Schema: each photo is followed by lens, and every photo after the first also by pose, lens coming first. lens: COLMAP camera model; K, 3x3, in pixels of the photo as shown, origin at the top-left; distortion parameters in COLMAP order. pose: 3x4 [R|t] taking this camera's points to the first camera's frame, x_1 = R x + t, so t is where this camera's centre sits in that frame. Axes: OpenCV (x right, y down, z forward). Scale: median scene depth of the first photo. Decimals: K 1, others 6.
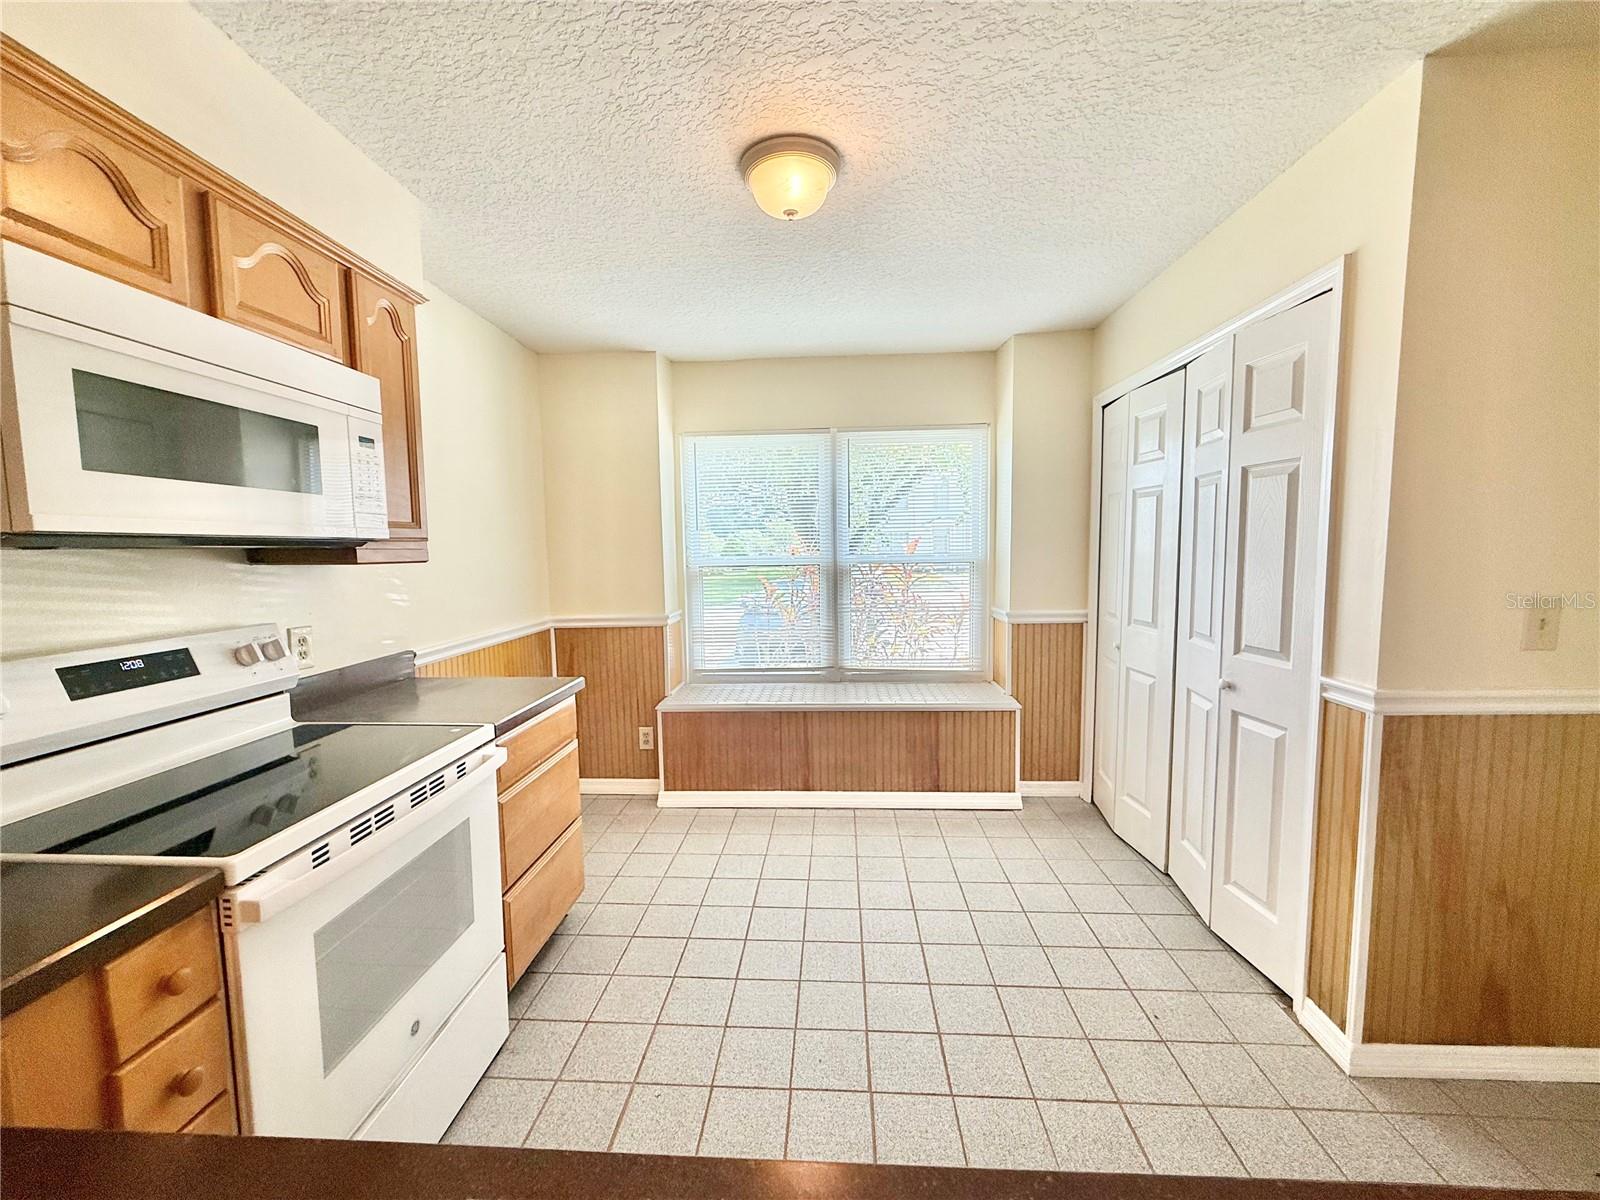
lens RADIAL K [[642.7, 0, 798.7], [0, 642.7, 600.6], [0, 0, 1]] dist [-0.000377, -0.000014]
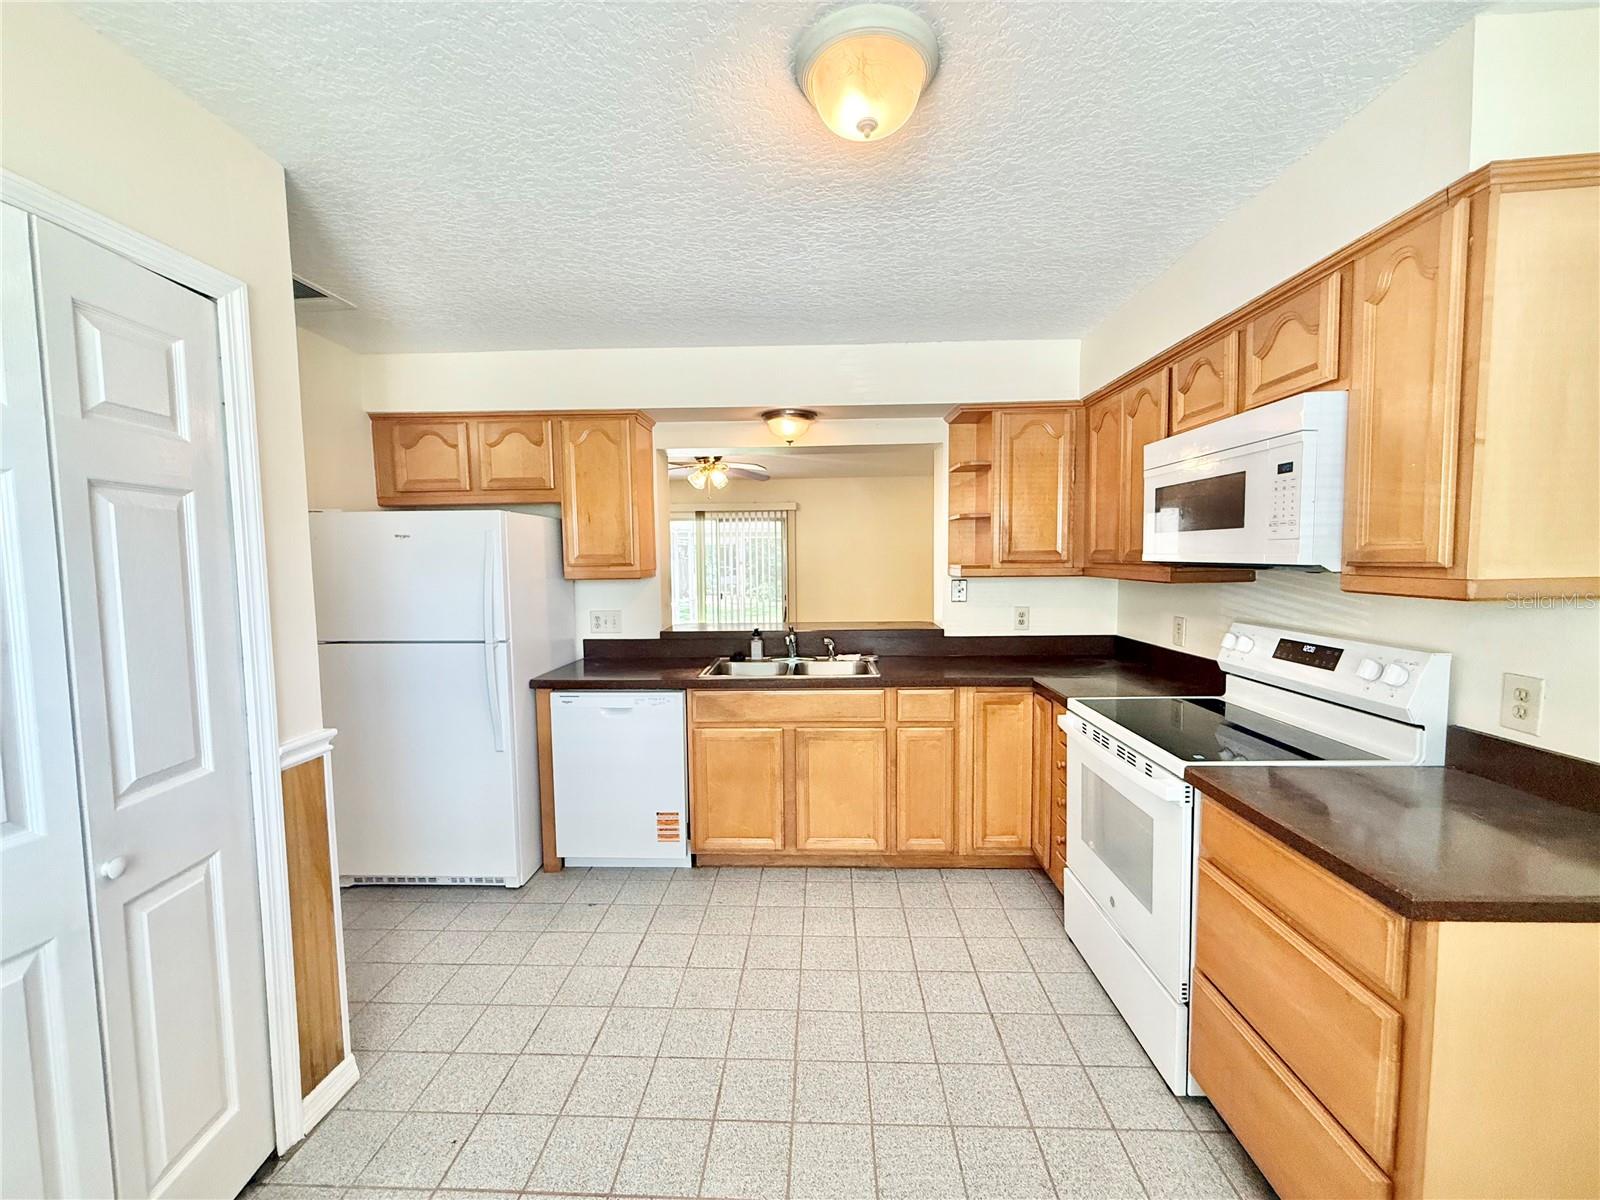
lens RADIAL K [[642.7, 0, 795.1], [0, 642.7, 598.9], [0, 0, 1]] dist [-0.000377, -0.000014]
pose [[-0.999548, 0.028352, -0.010017, 0.114220], [0.026512, 0.988135, 0.151284, -0.244129], [0.014188, 0.150950, -0.988440, 2.258900]]
